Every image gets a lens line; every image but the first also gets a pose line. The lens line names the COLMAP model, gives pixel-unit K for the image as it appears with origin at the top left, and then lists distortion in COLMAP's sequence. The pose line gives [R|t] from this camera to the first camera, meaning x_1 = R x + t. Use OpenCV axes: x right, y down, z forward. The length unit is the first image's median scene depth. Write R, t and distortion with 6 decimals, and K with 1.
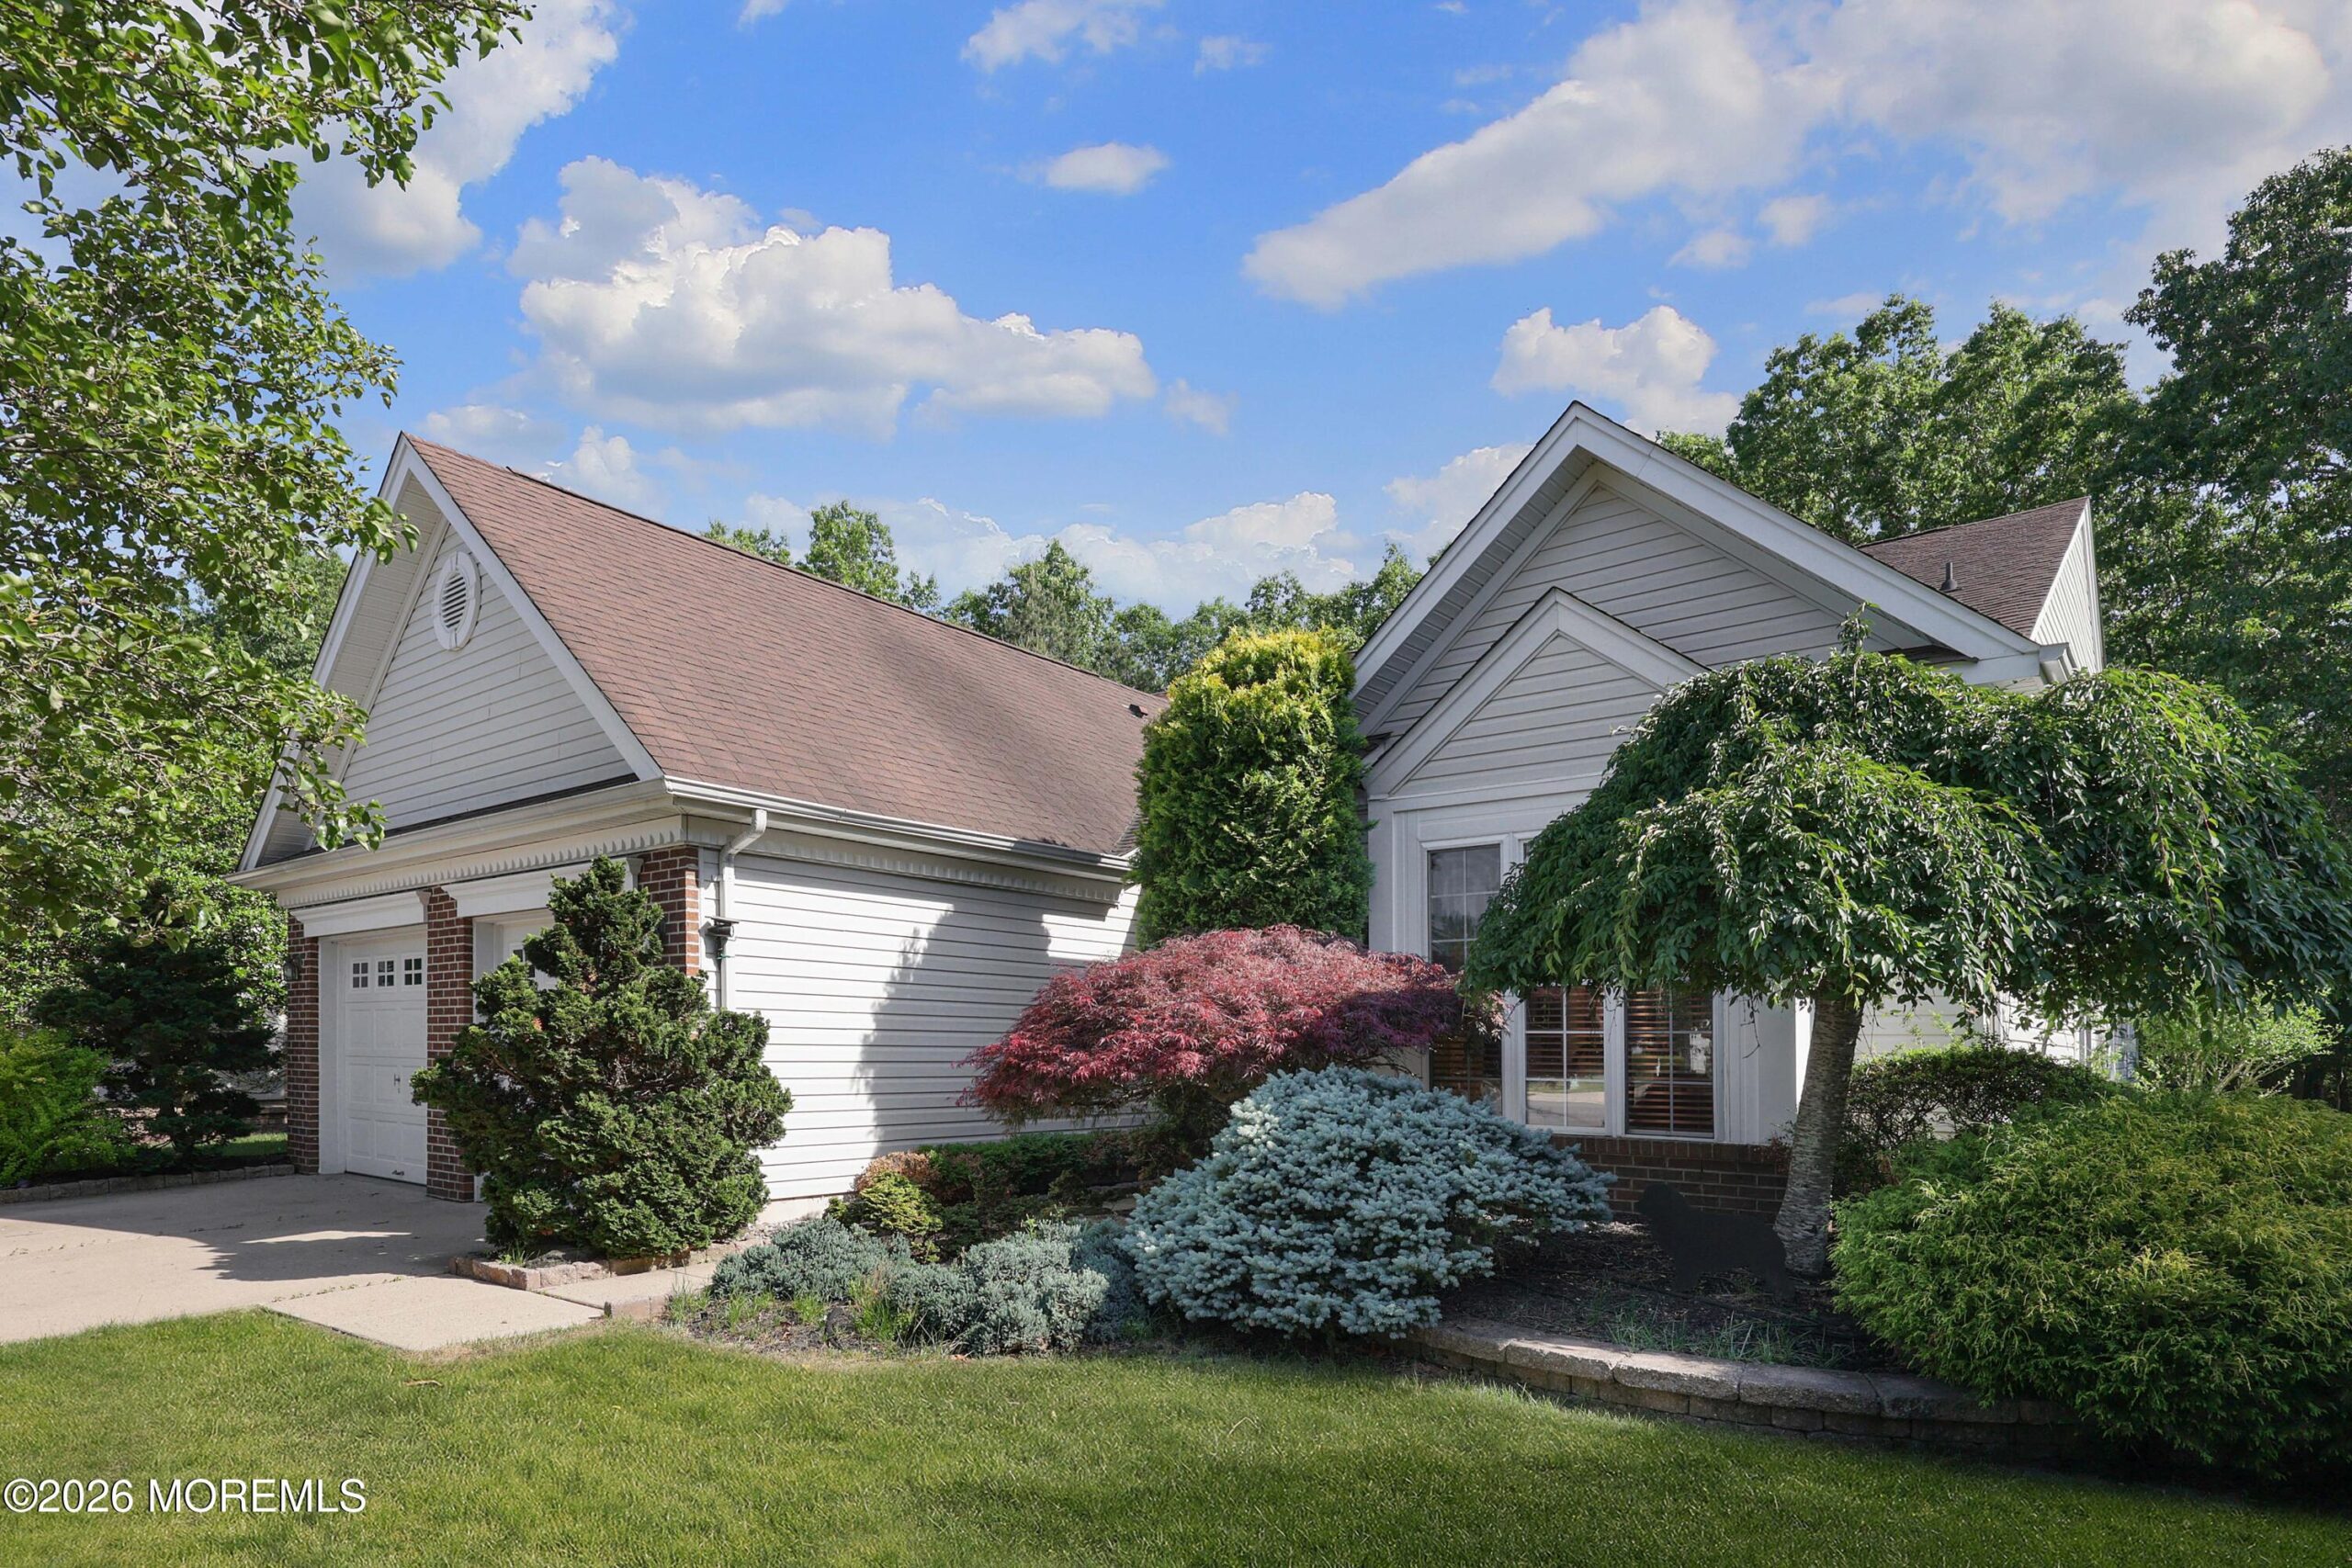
lens RADIAL K [[1167.9, 0, 1182.4], [0, 1167.9, 775.7], [0, 0, 1]] dist [0.001625, -0.001013]
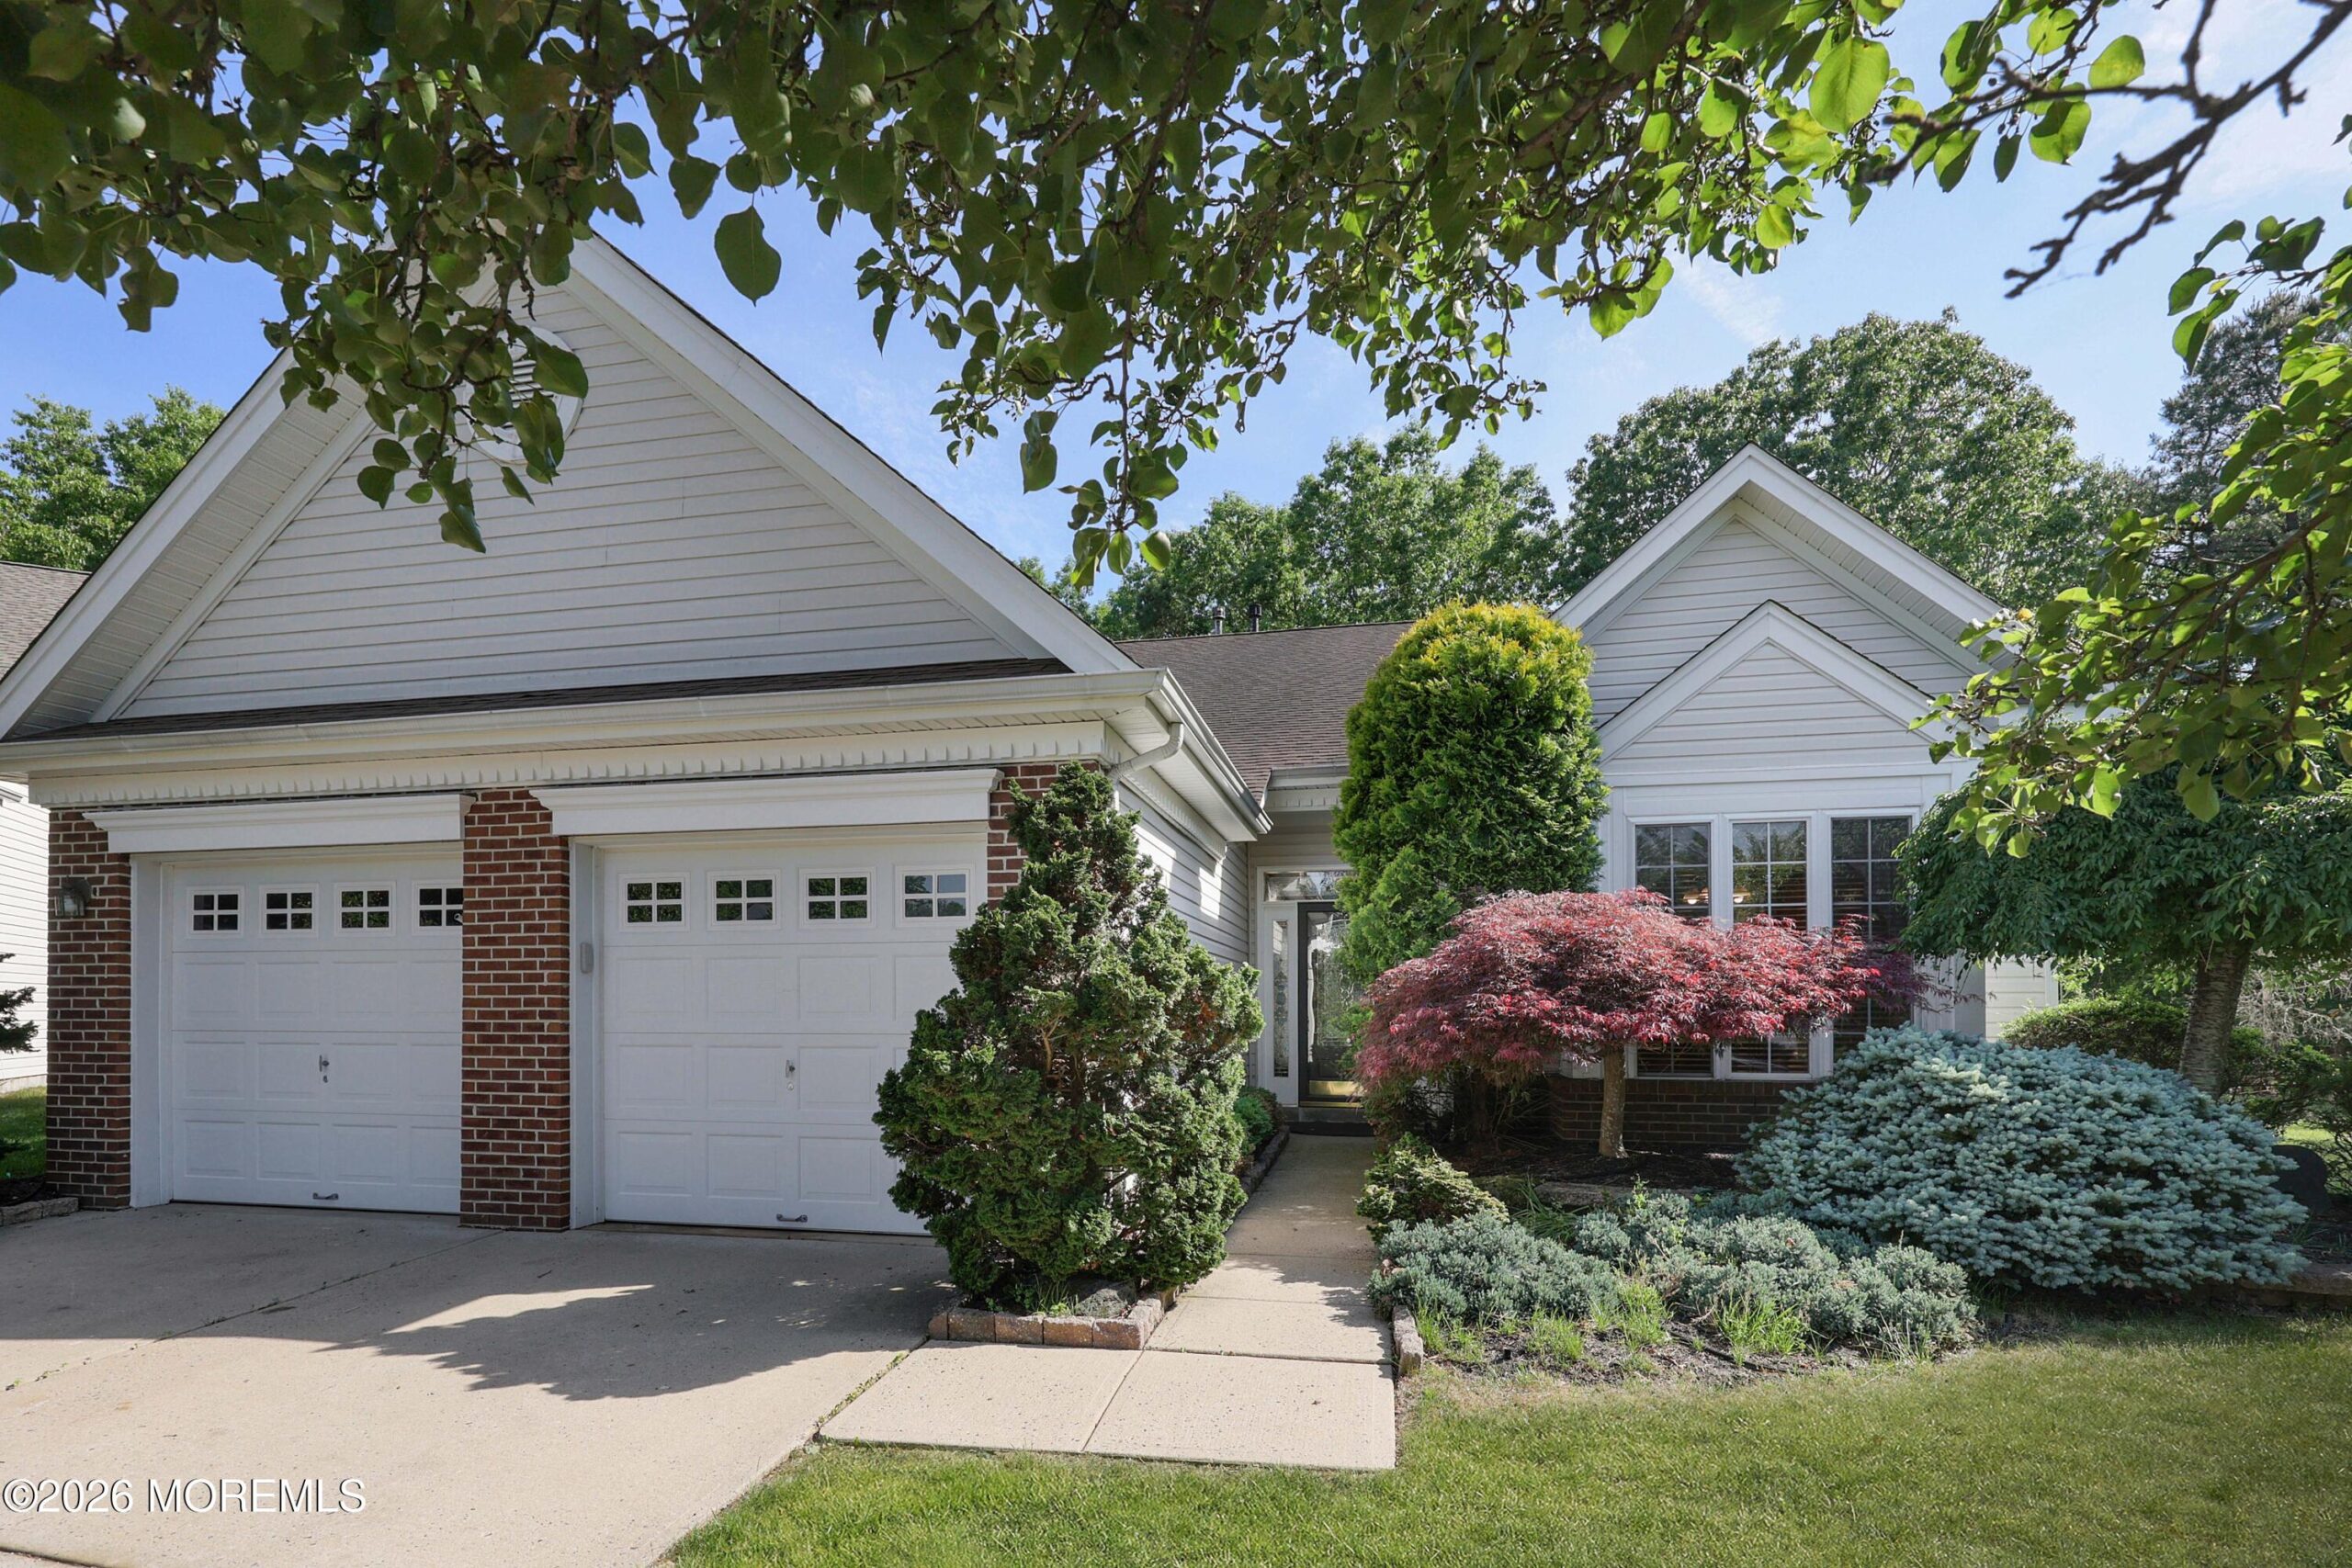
lens RADIAL K [[1043.3, 0, 1176.2], [0, 1043.3, 793.0], [0, 0, 1]] dist [-0.002317, -0.000424]
pose [[0.911011, 0.074239, 0.405645, -0.460250], [-0.085423, 0.996299, 0.009510, 0.049493], [-0.403438, -0.043315, 0.913981, 0.230933]]
